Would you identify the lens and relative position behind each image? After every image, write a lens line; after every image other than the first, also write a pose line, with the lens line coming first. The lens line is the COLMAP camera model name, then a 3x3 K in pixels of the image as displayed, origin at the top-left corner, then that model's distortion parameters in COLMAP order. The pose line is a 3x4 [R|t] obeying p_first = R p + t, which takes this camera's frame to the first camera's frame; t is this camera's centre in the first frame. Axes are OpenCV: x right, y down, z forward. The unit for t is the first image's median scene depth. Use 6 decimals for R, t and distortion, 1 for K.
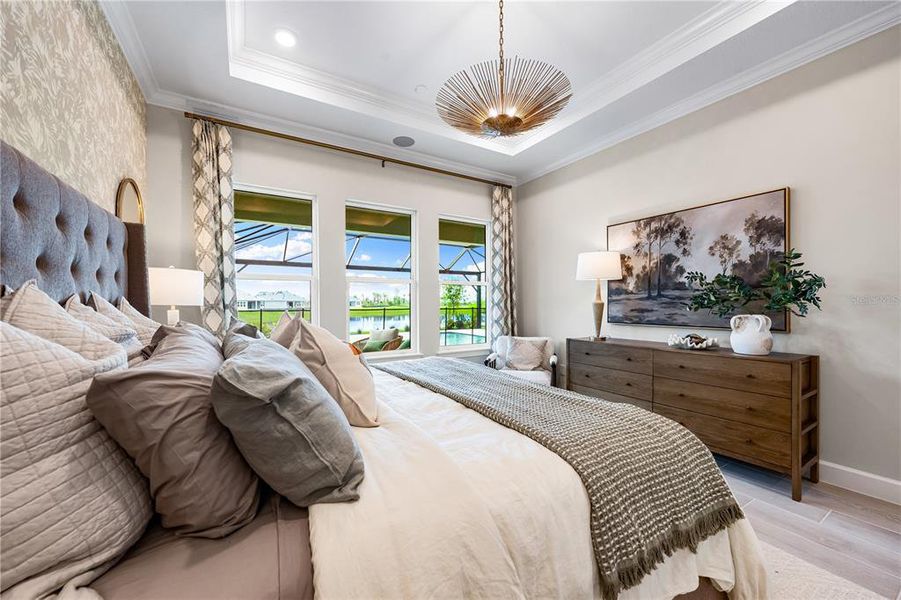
lens RADIAL K [[344.6, 0, 450.0], [0, 344.6, 301.0], [0, 0, 1]] dist [-0.001283, -0.000116]
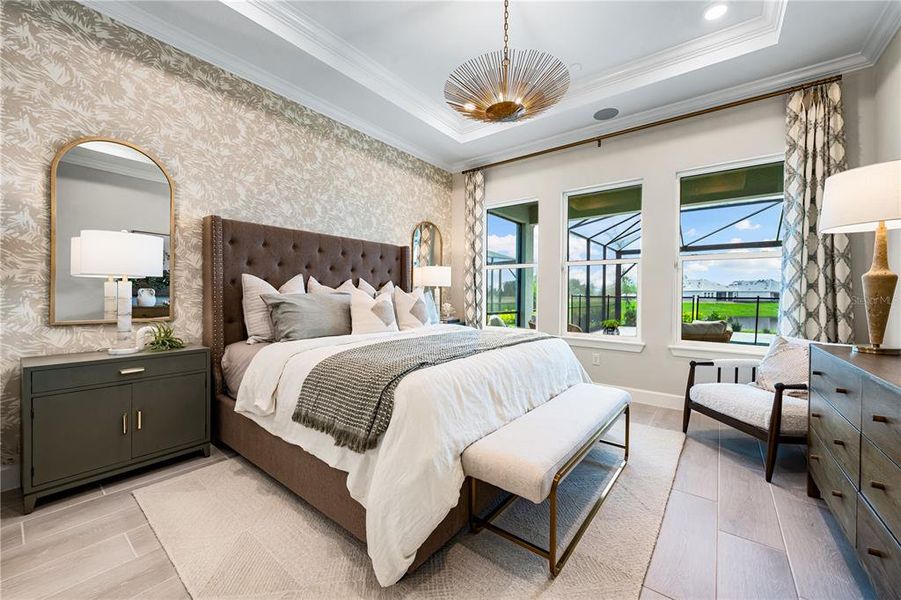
lens RADIAL K [[349.4, 0, 449.3], [0, 349.4, 295.9], [0, 0, 1]] dist [-0.001222, -0.000207]
pose [[0.364732, 0.011473, -0.931042, 0.792955], [-0.000482, 0.999926, 0.012133, 0.033593], [0.931112, -0.003977, 0.364711, 0.322991]]
